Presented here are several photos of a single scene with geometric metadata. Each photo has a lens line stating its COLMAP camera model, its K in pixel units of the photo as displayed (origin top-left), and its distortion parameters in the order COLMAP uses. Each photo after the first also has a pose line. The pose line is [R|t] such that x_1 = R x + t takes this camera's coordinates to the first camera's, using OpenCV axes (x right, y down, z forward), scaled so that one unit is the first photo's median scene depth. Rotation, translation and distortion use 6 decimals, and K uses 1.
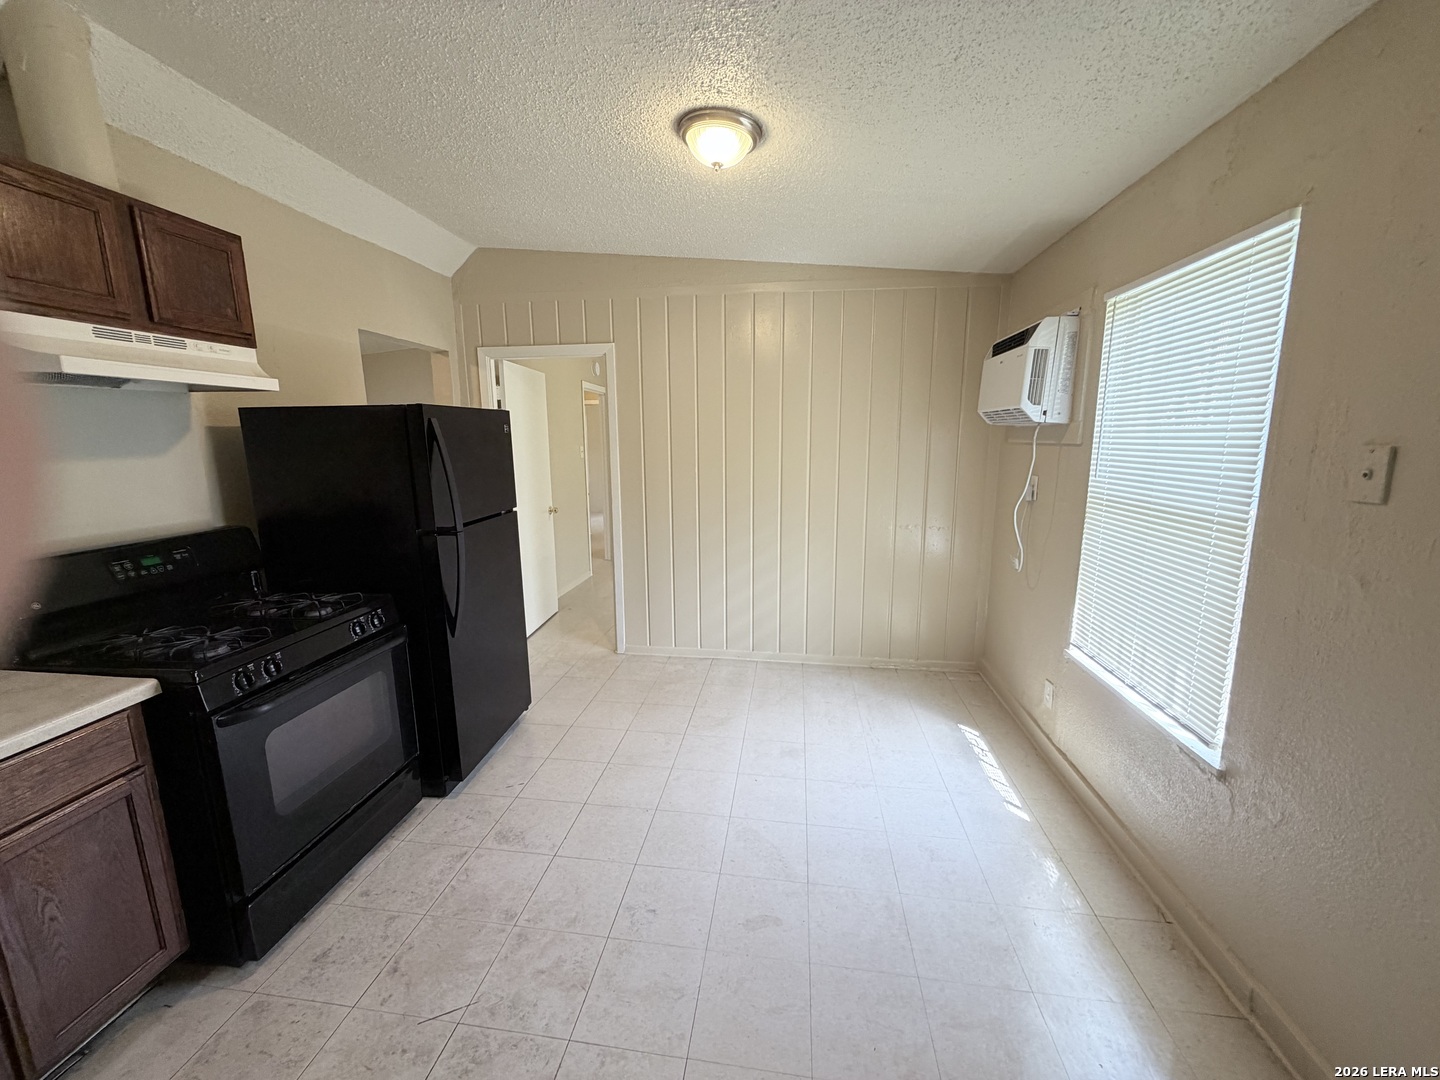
lens RADIAL K [[573.3, 0, 714.8], [0, 573.3, 540.4], [0, 0, 1]] dist [-0.000289, 0.000494]
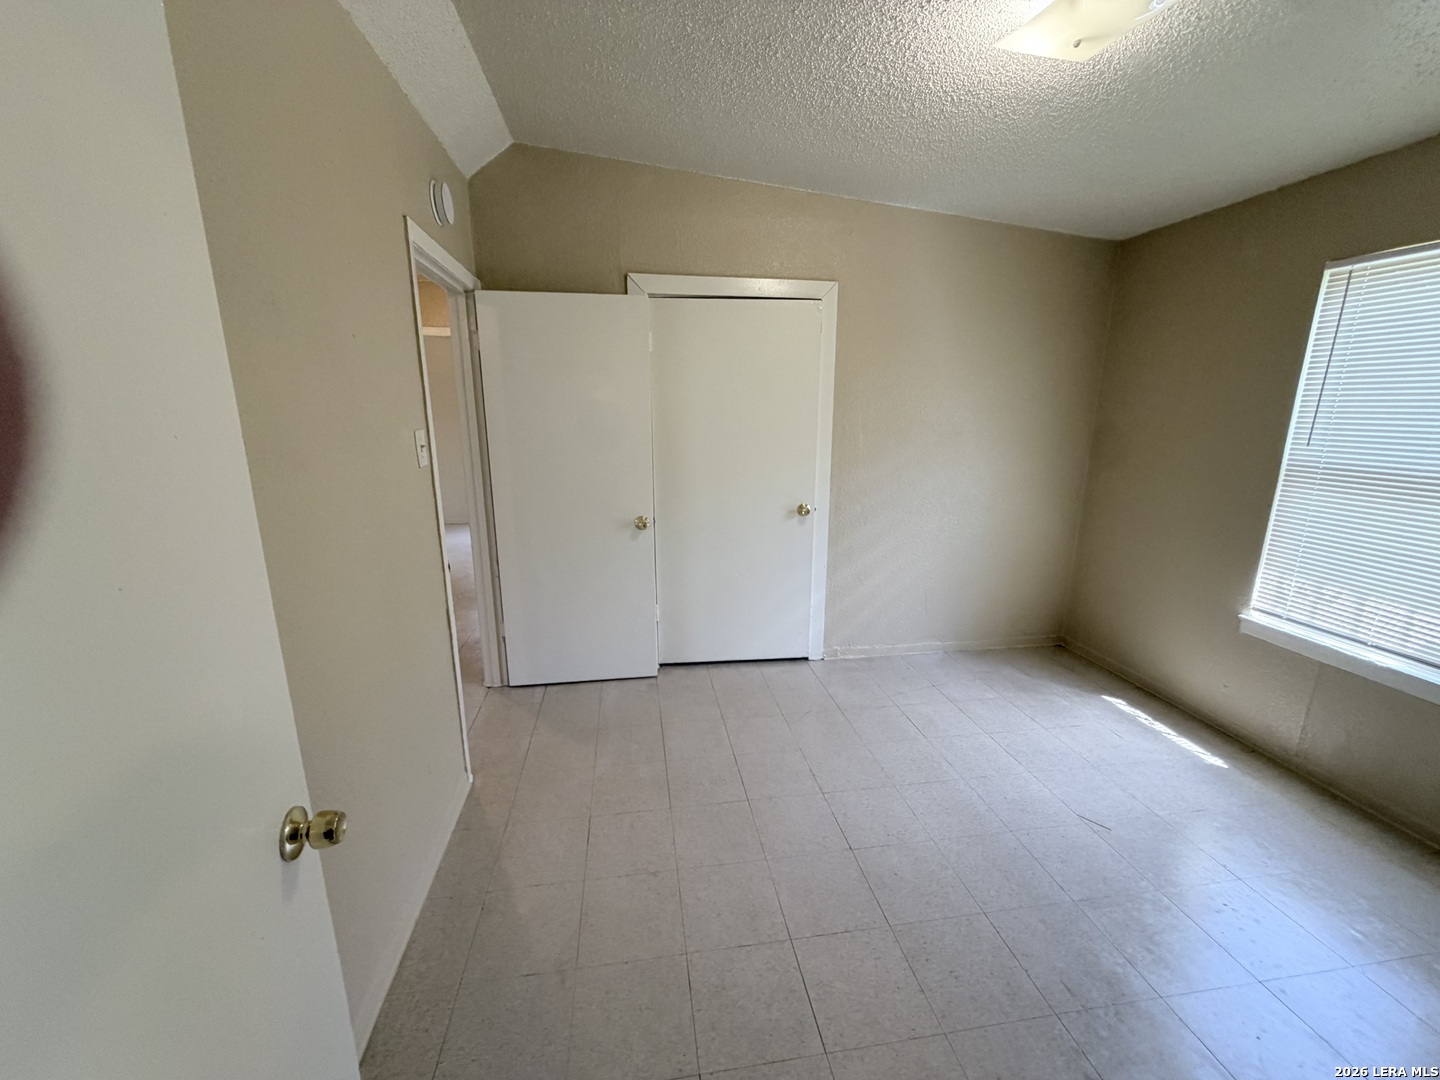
lens RADIAL K [[573.3, 0, 714.8], [0, 573.3, 540.4], [0, 0, 1]] dist [-0.000289, 0.000494]
pose [[0.957938, -0.061975, 0.280204, -0.730854], [0.047609, 0.997193, 0.057795, -0.062326], [-0.282999, -0.042024, 0.958199, 0.360201]]
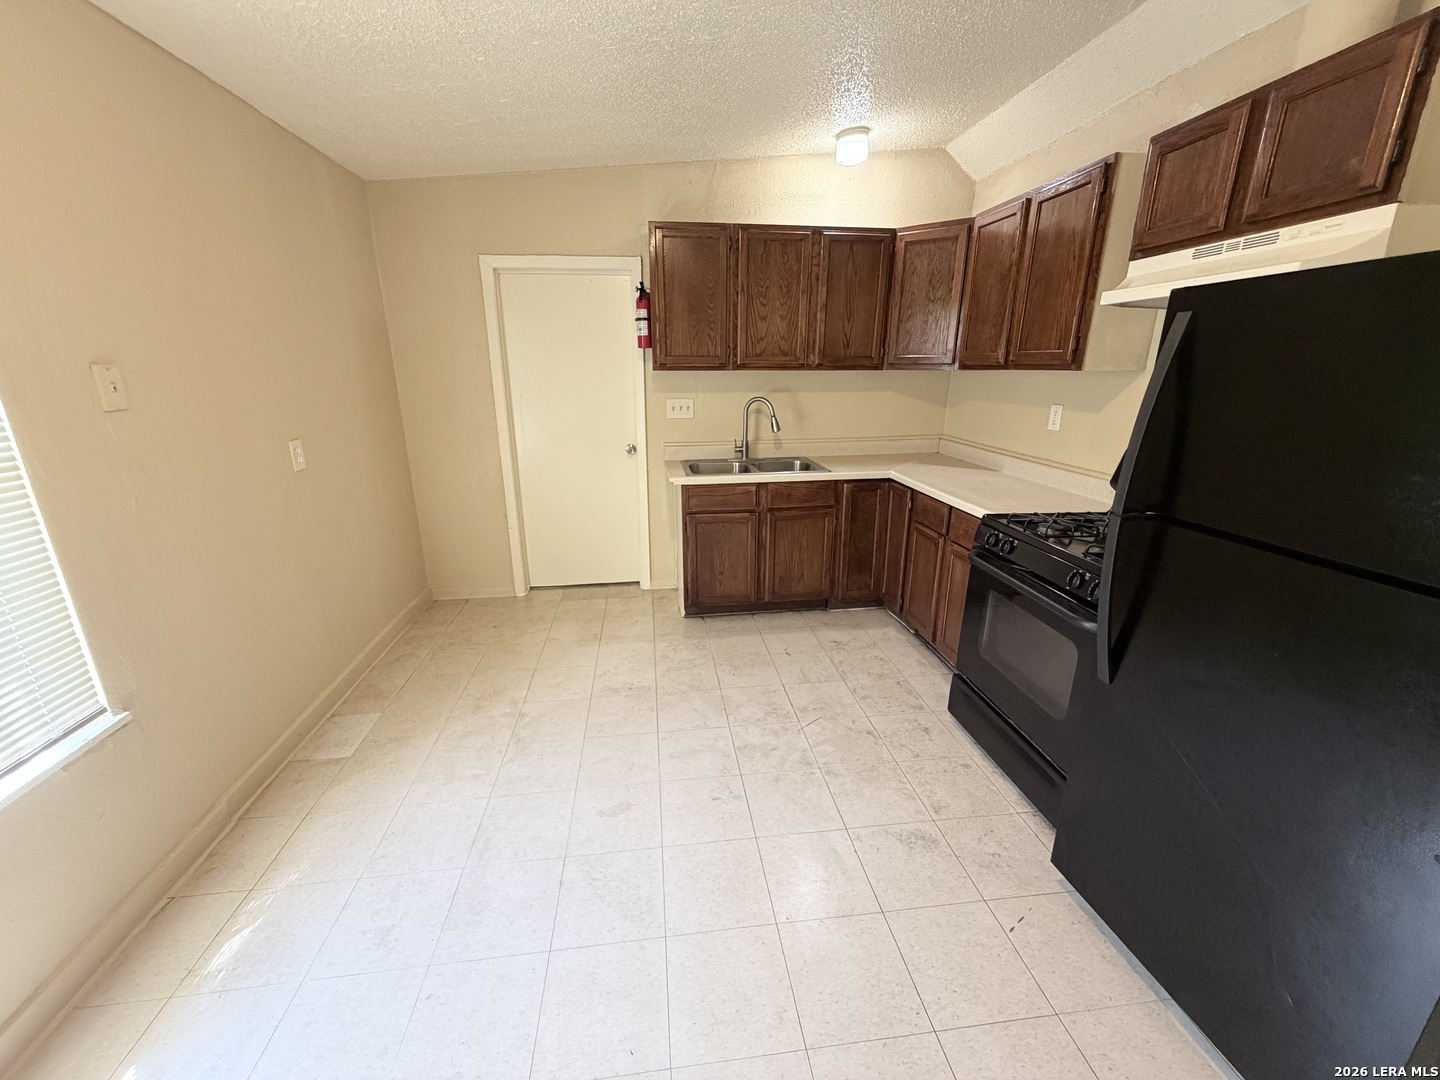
lens RADIAL K [[573.3, 0, 714.8], [0, 573.3, 540.4], [0, 0, 1]] dist [-0.000289, 0.000494]
pose [[-0.966283, 0.081668, -0.244187, 0.115086], [-0.039041, 0.890930, 0.452460, -0.278447], [0.254505, 0.446737, -0.857702, 1.628272]]
